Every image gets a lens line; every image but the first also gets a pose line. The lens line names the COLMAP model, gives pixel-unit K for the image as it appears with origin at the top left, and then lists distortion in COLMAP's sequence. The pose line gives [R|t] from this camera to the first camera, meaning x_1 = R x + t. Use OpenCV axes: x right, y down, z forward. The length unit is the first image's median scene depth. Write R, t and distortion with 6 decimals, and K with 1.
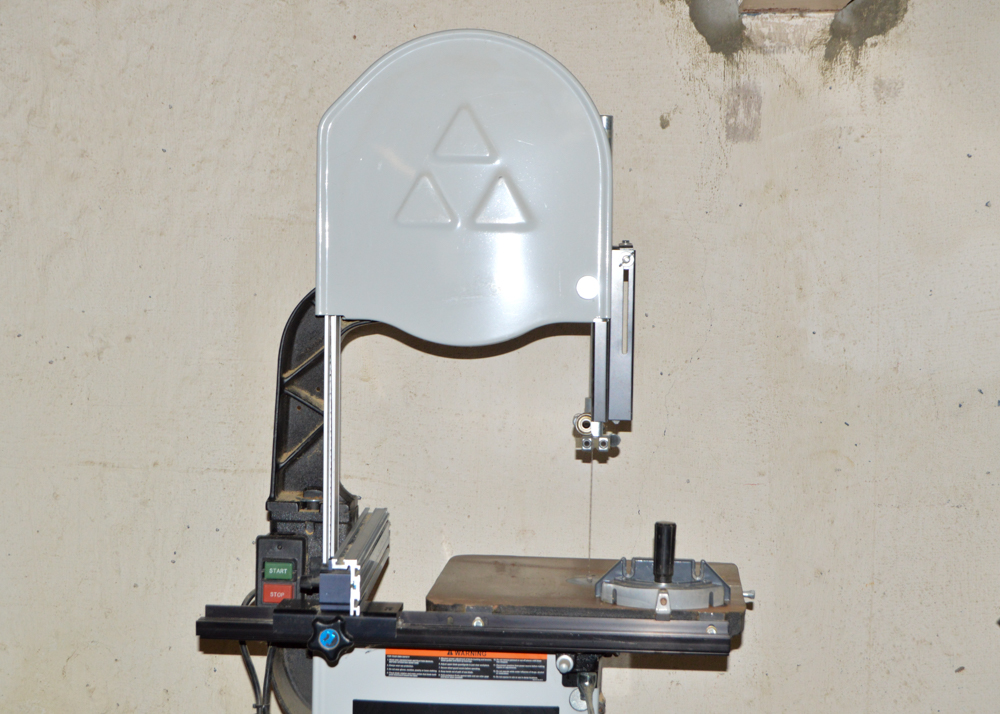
lens RADIAL K [[2205.2, 0, 500.0], [0, 2205.2, 357.0], [0, 0, 1]] dist [-0.051904, -0.237708]
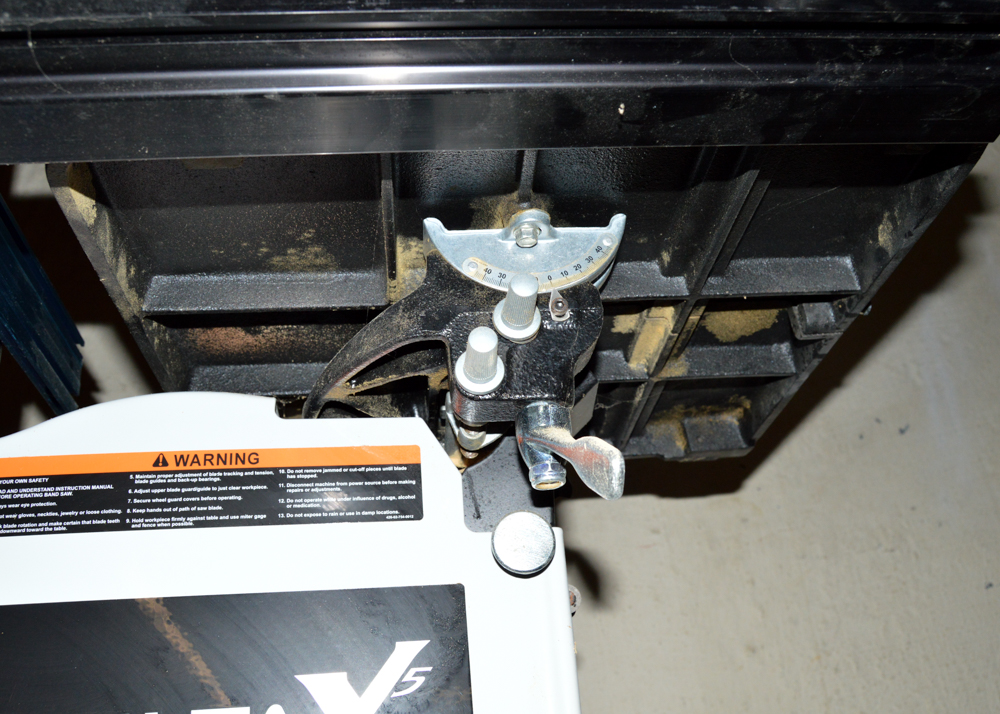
lens RADIAL K [[974.1, 0, 520.3], [0, 974.1, 355.9], [0, 0, 1]] dist [-0.072092, 0.003478]
pose [[0.981486, -0.025925, 0.189772, 0.006611], [0.118331, 0.861169, -0.494353, 0.206761], [-0.150610, 0.507657, 0.848293, 0.841340]]
